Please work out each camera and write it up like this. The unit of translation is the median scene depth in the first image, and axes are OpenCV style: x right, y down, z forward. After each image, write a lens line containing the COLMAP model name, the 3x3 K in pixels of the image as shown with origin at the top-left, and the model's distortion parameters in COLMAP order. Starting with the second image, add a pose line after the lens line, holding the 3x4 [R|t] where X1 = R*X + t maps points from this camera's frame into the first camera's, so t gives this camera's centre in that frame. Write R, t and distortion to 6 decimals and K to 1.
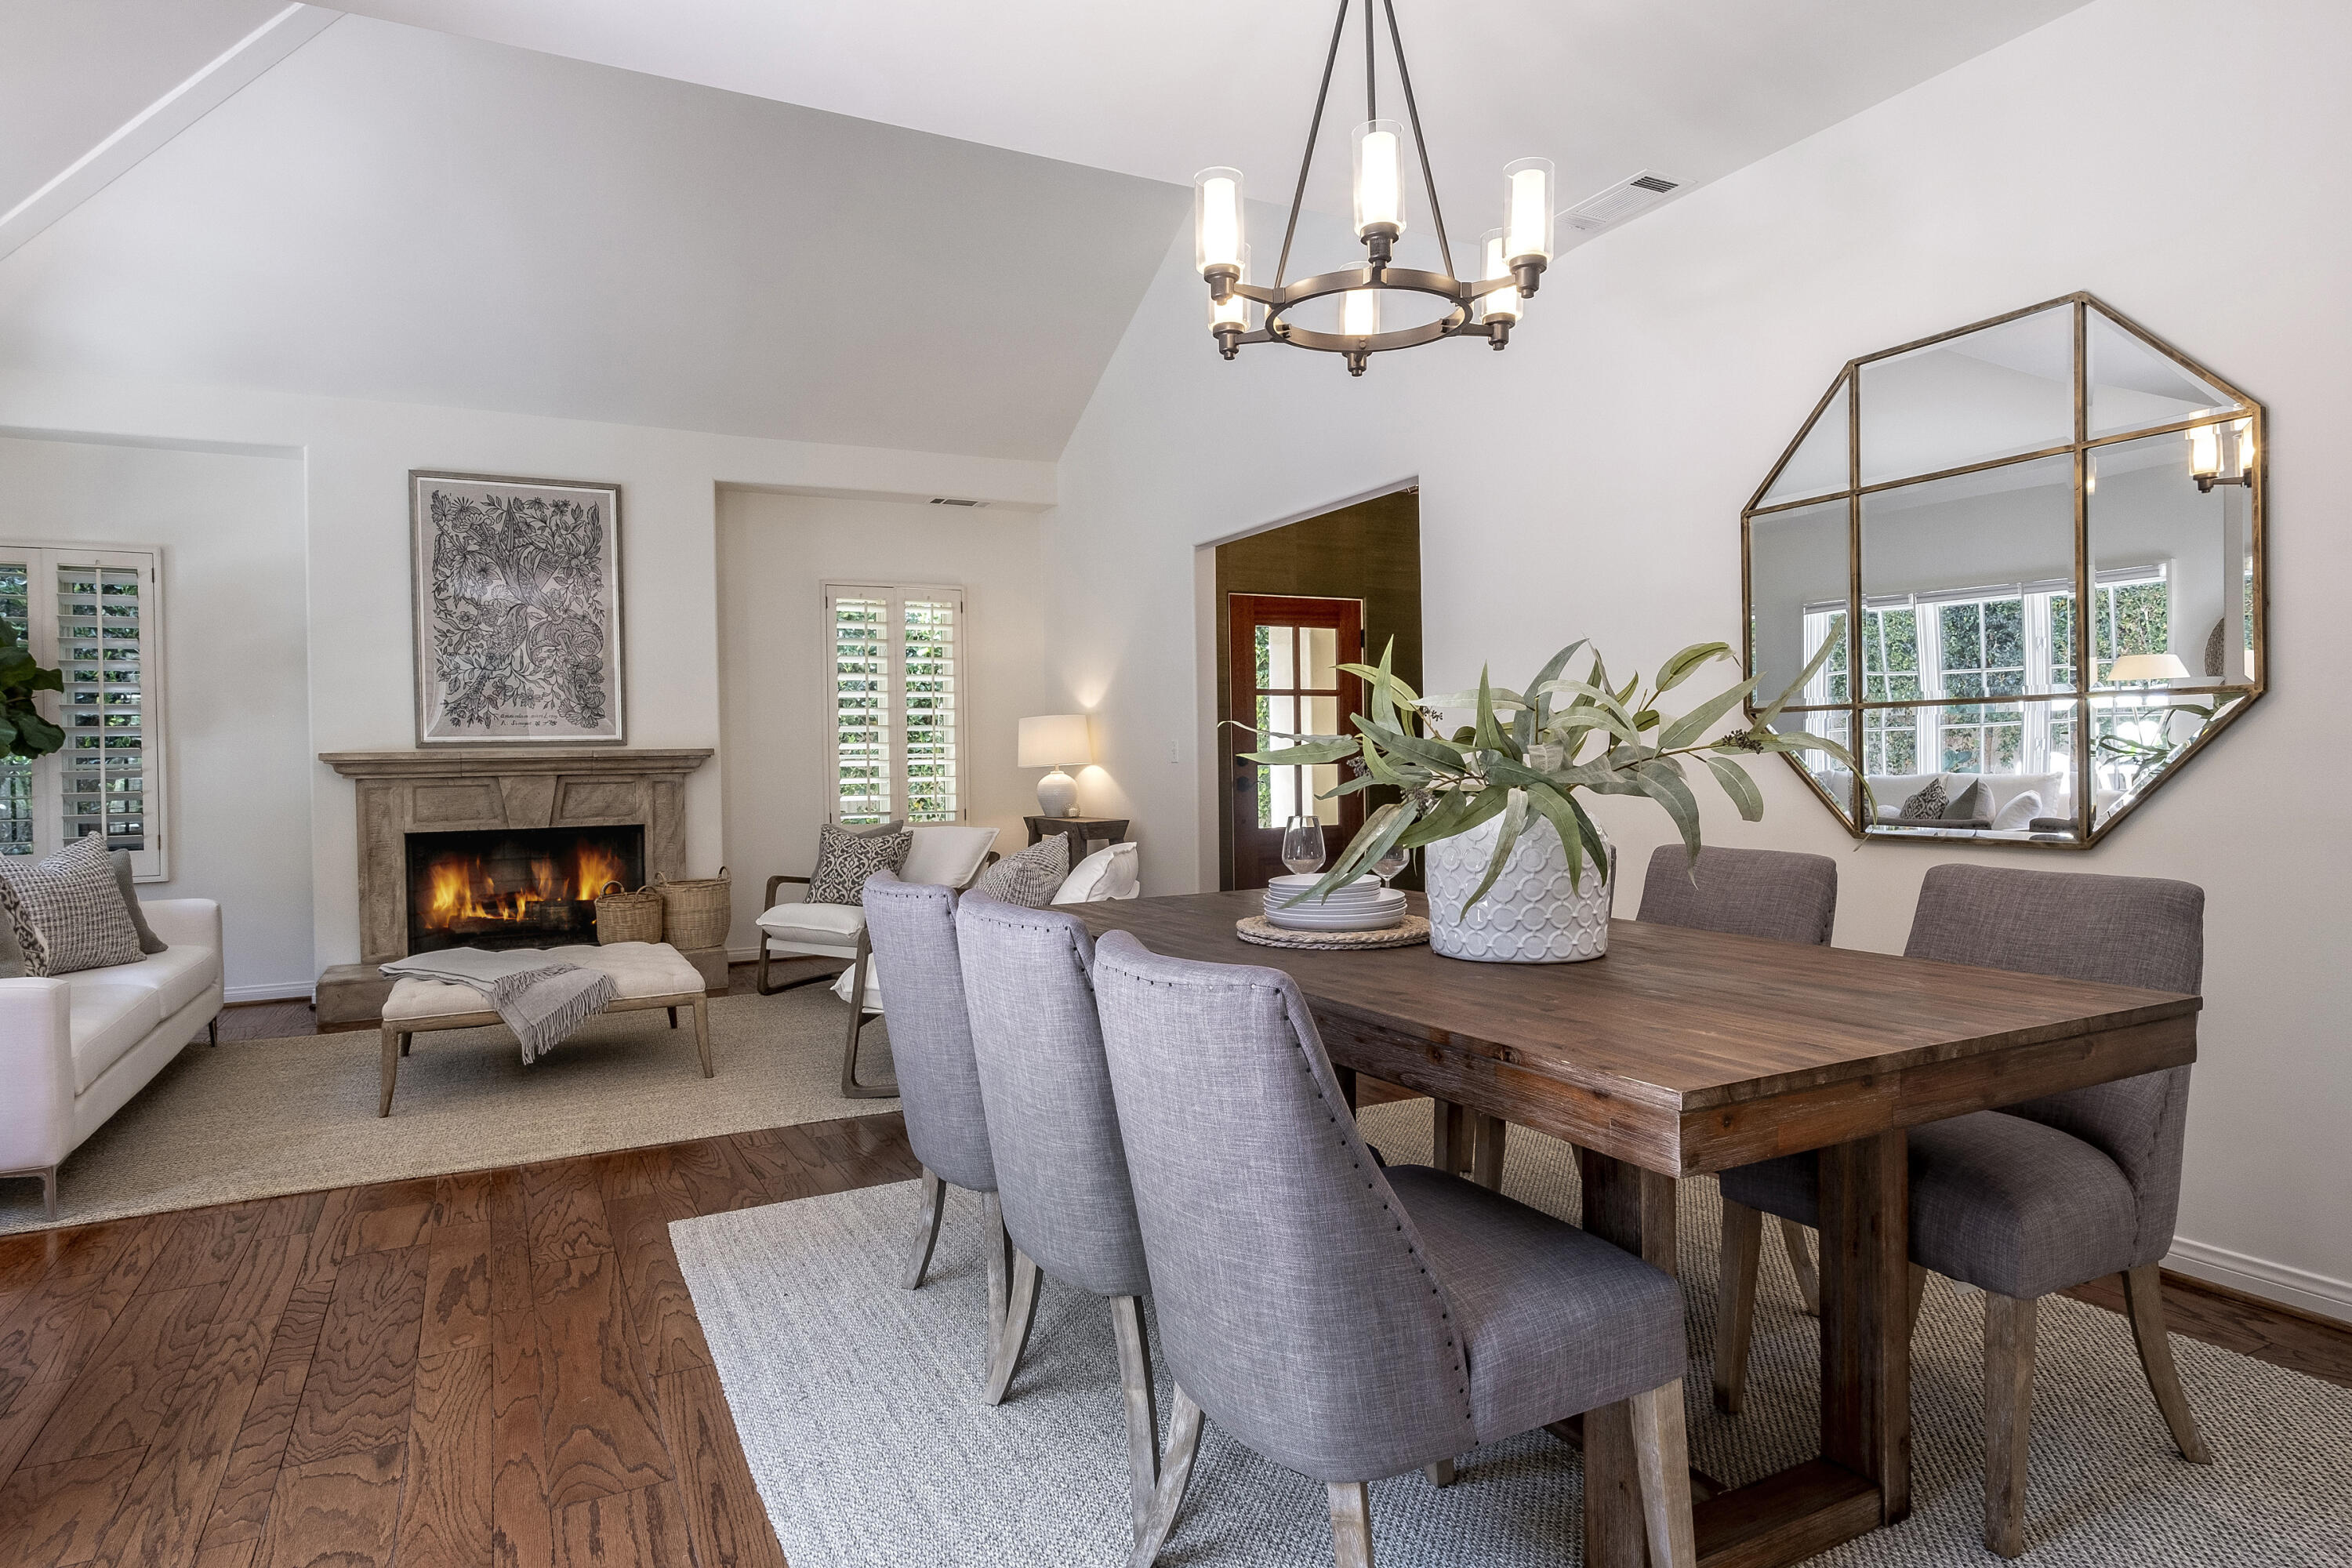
lens RADIAL K [[1334.1, 0, 1176.0], [0, 1334.1, 784.0], [0, 0, 1]] dist [0.000495, 0.000106]
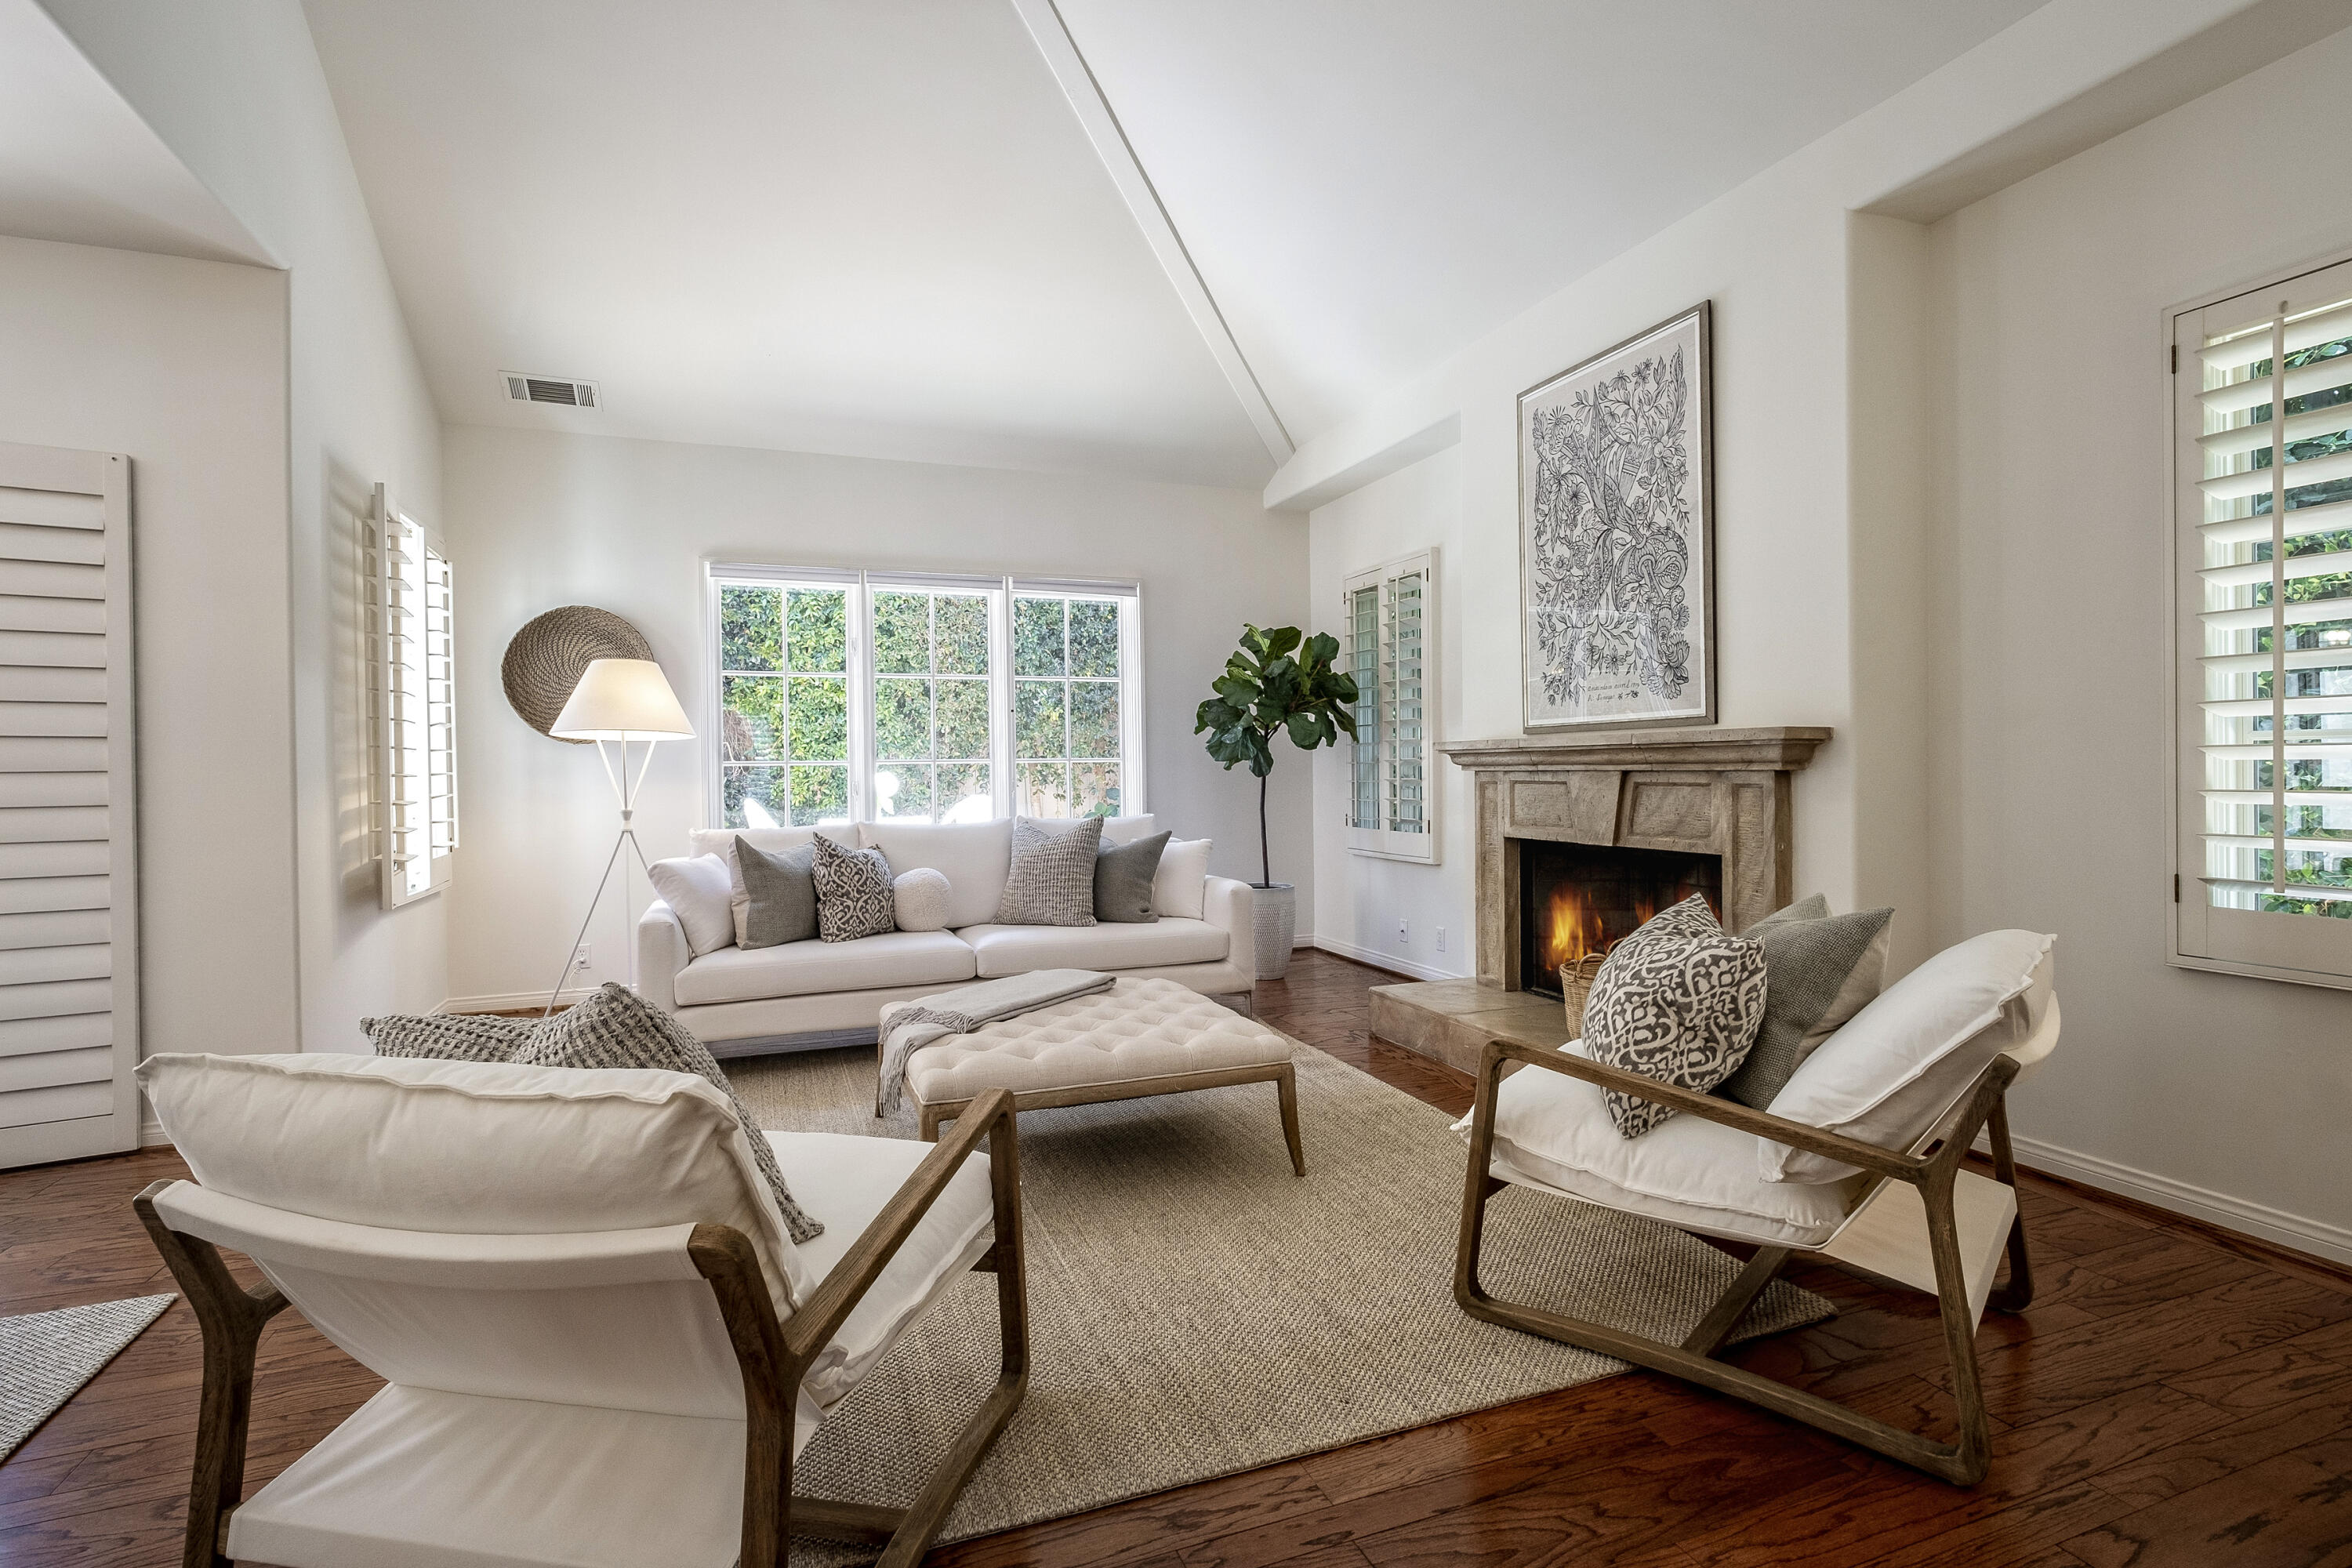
lens RADIAL K [[1112.6, 0, 1176.0], [0, 1112.6, 784.0], [0, 0, 1]] dist [-0.003442, -0.000151]
pose [[-0.108906, 0.034180, -0.993464, 0.129941], [-0.004172, 0.999384, 0.034842, -0.018873], [0.994043, 0.007939, -0.108697, 0.839623]]
